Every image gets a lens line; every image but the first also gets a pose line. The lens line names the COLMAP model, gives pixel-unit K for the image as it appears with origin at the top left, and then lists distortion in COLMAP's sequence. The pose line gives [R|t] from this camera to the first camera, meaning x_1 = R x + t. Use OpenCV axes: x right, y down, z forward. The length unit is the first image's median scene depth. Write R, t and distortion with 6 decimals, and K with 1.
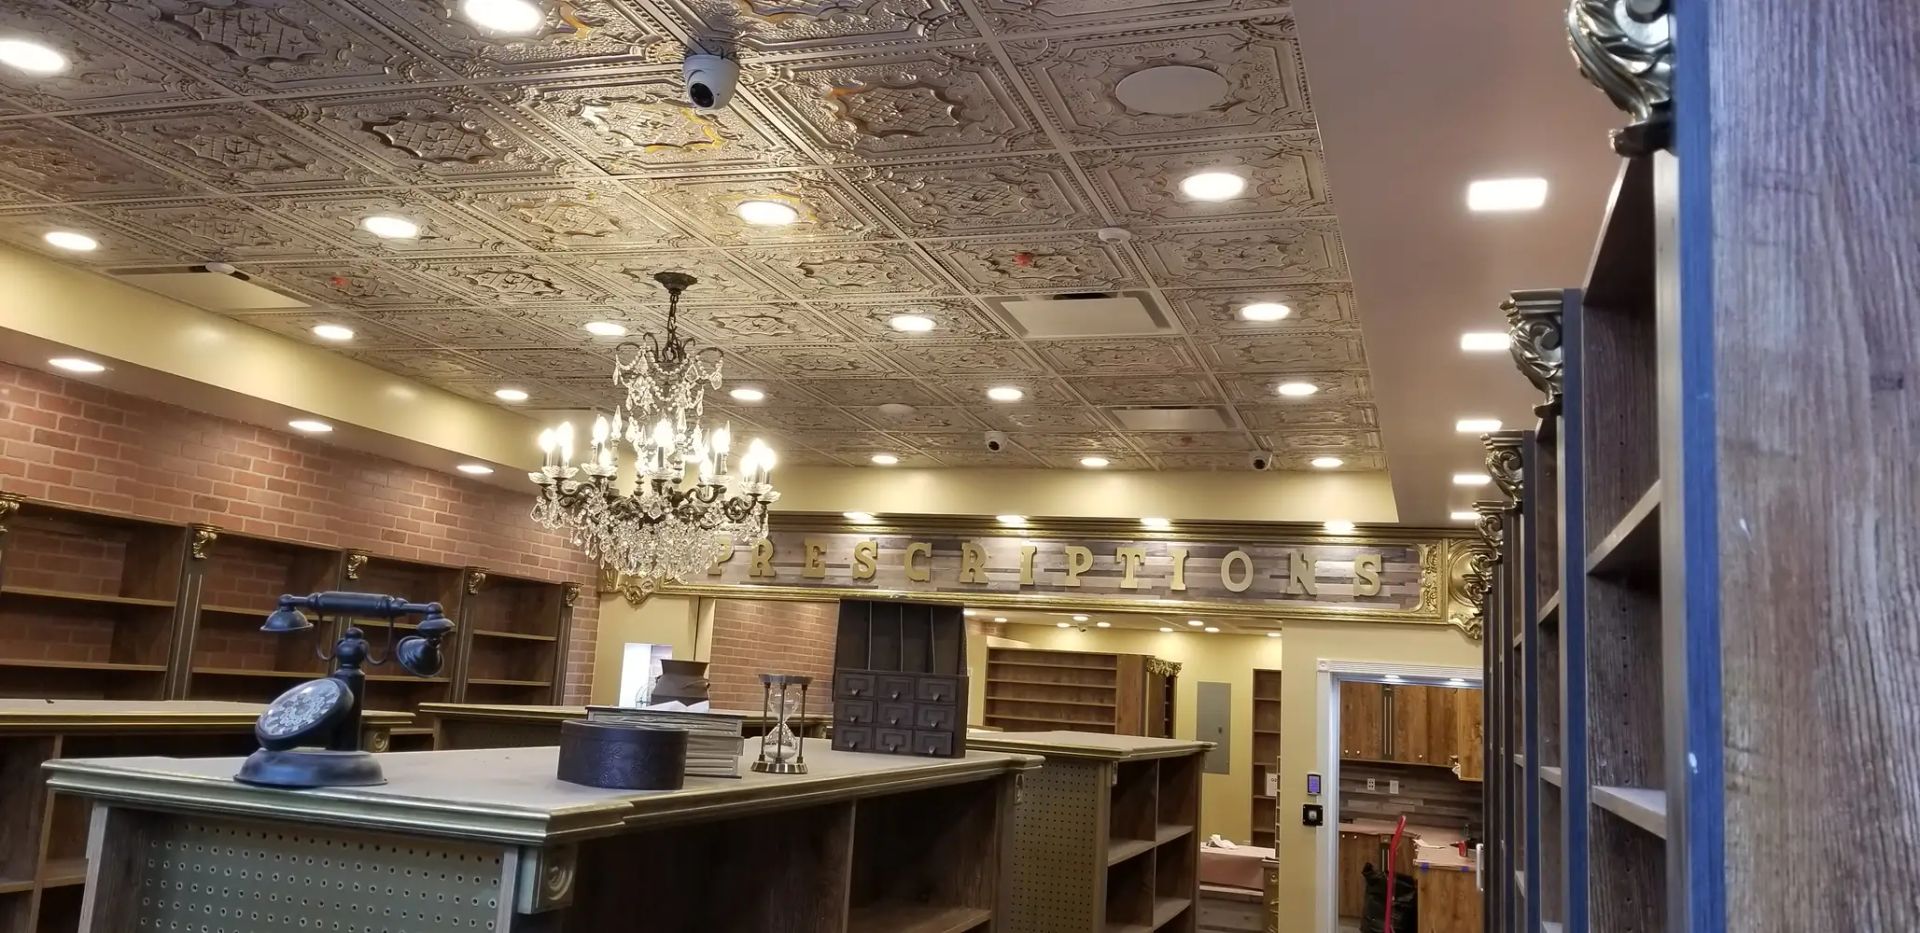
lens RADIAL K [[1454.3, 0, 940.5], [0, 1454.3, 473.1], [0, 0, 1]] dist [0.158435, -0.302177]
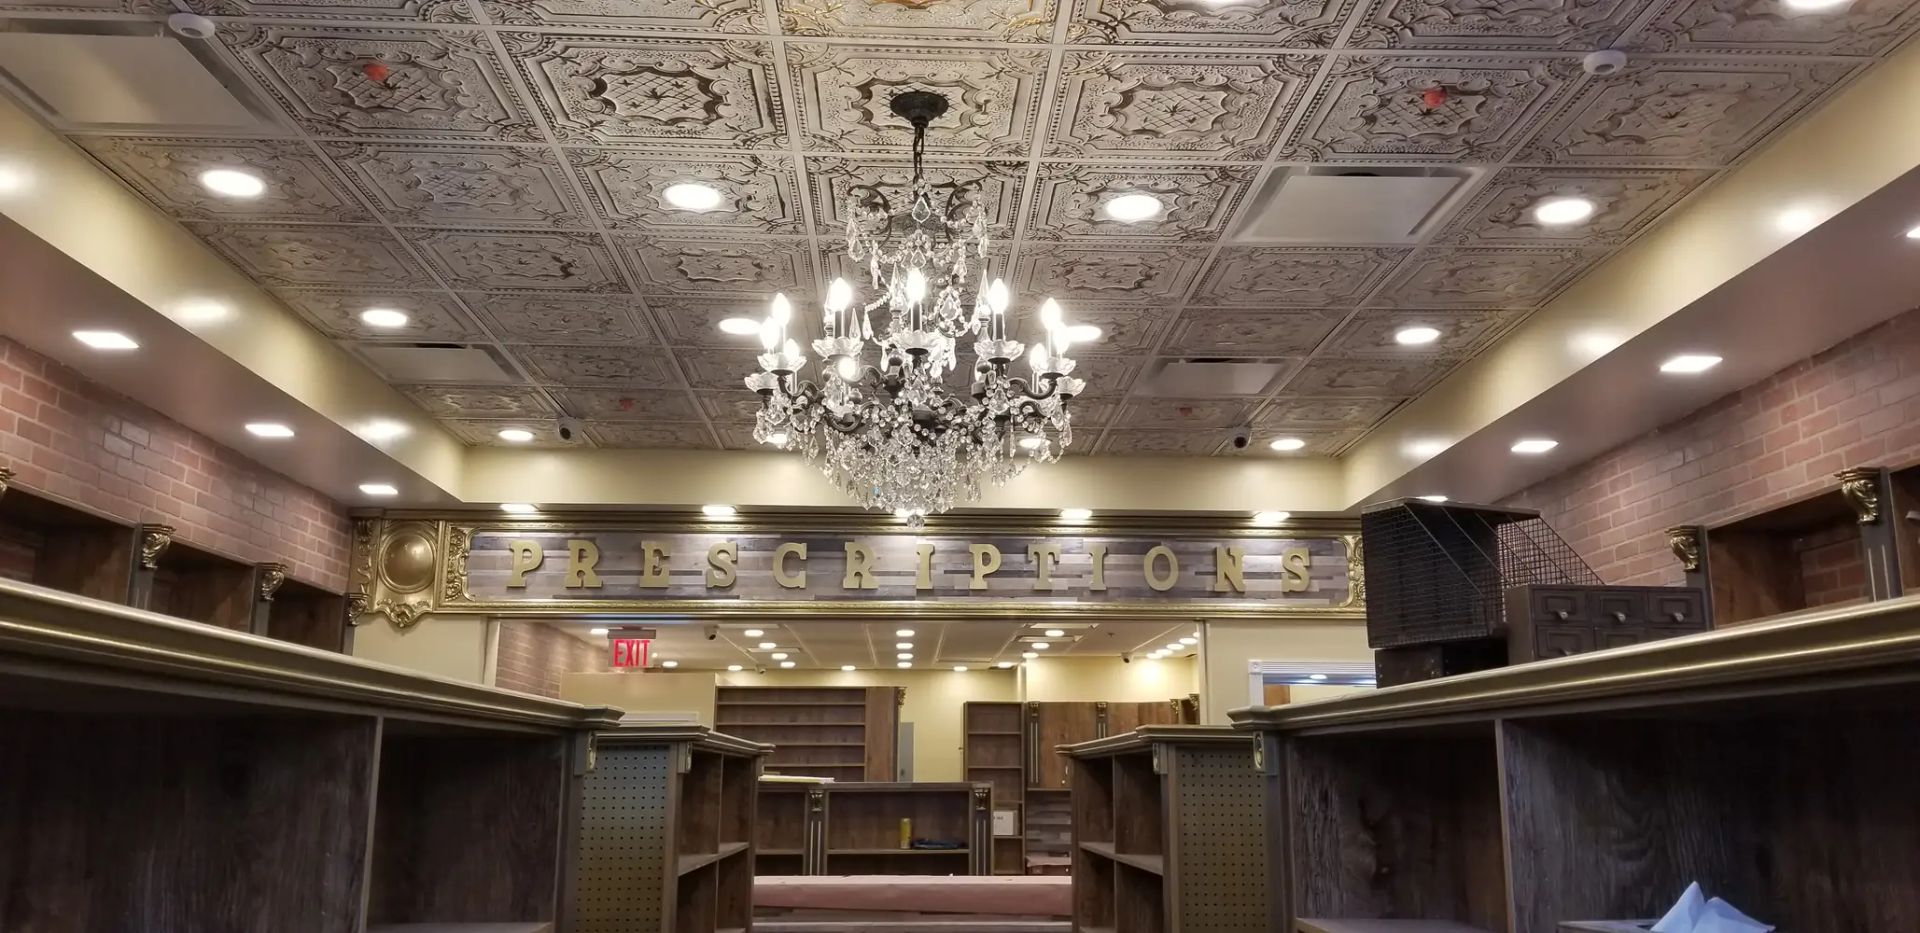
lens RADIAL K [[1458.4, 0, 960.0], [0, 1458.4, 466.5], [0, 0, 1]] dist [0.162830, -0.304980]
pose [[0.936071, 0.017150, 0.351394, -0.233433], [-0.000851, 0.998919, -0.046487, 0.045117], [-0.351811, 0.043216, 0.935073, 0.180103]]
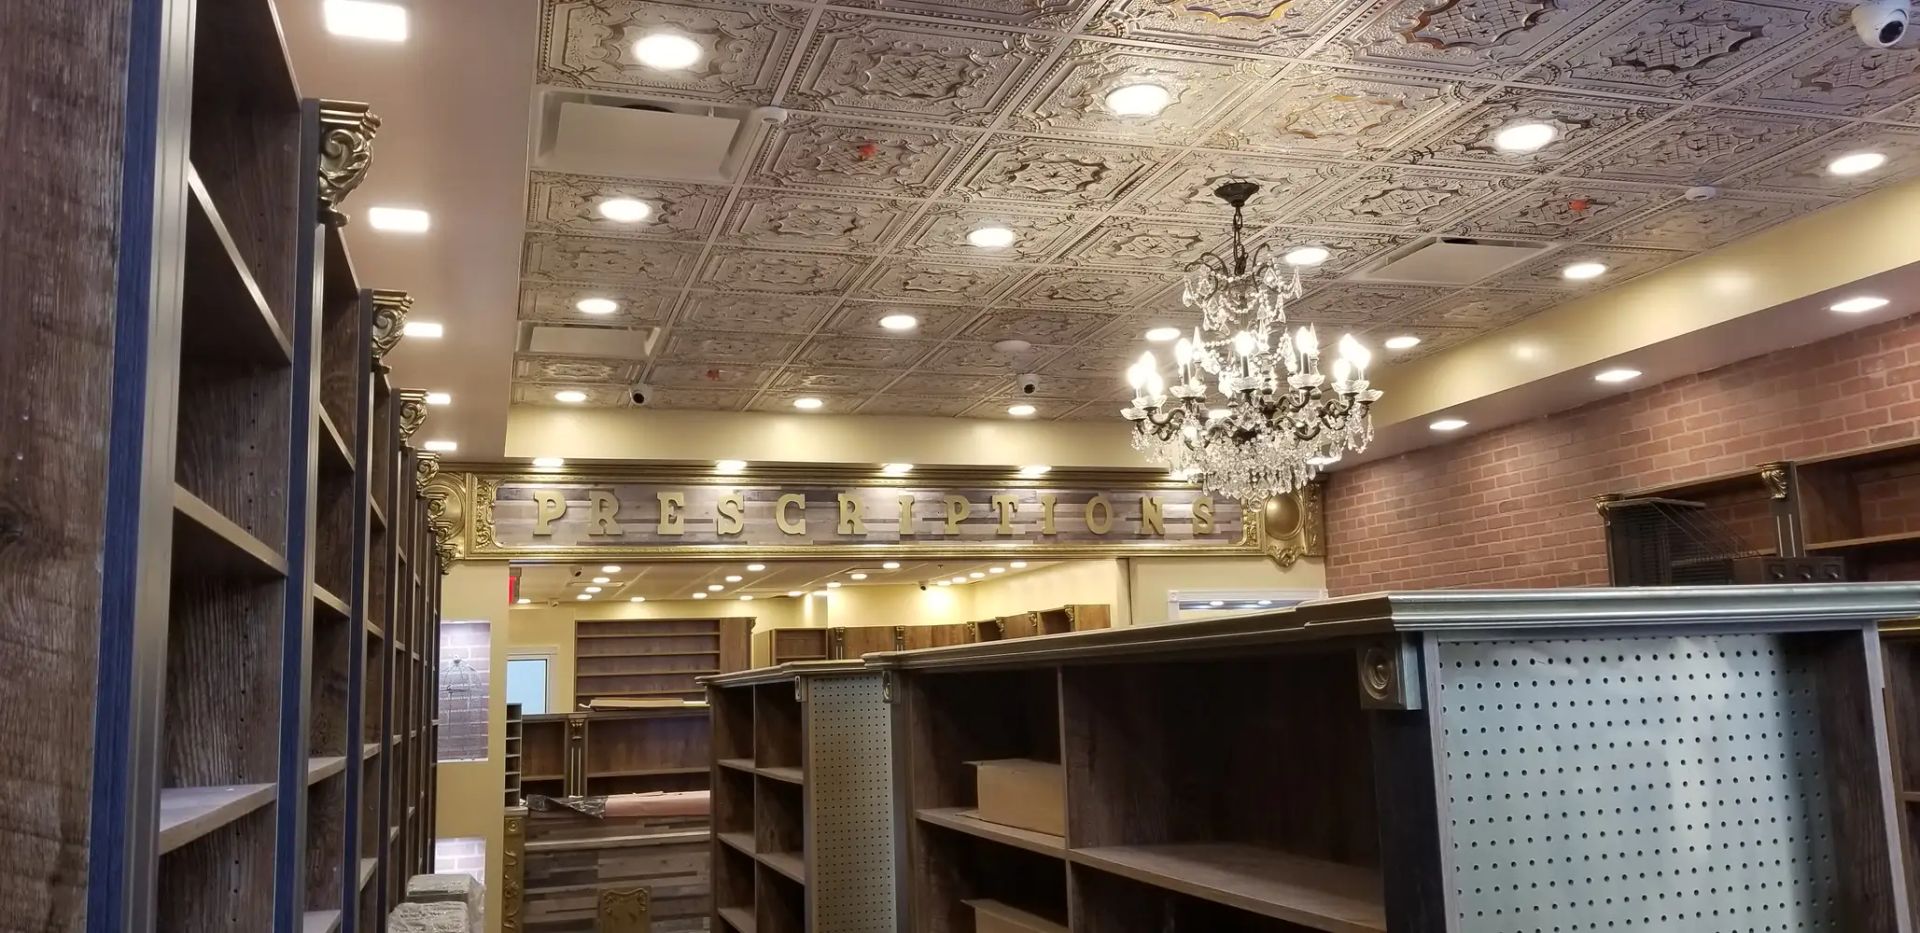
lens RADIAL K [[1454.3, 0, 940.5], [0, 1454.3, 473.1], [0, 0, 1]] dist [0.158435, -0.302177]
pose [[0.817812, -0.000094, 0.575485, -0.504969], [-0.006929, 0.999926, 0.010010, 0.025317], [-0.575444, -0.012174, 0.817751, 0.180221]]
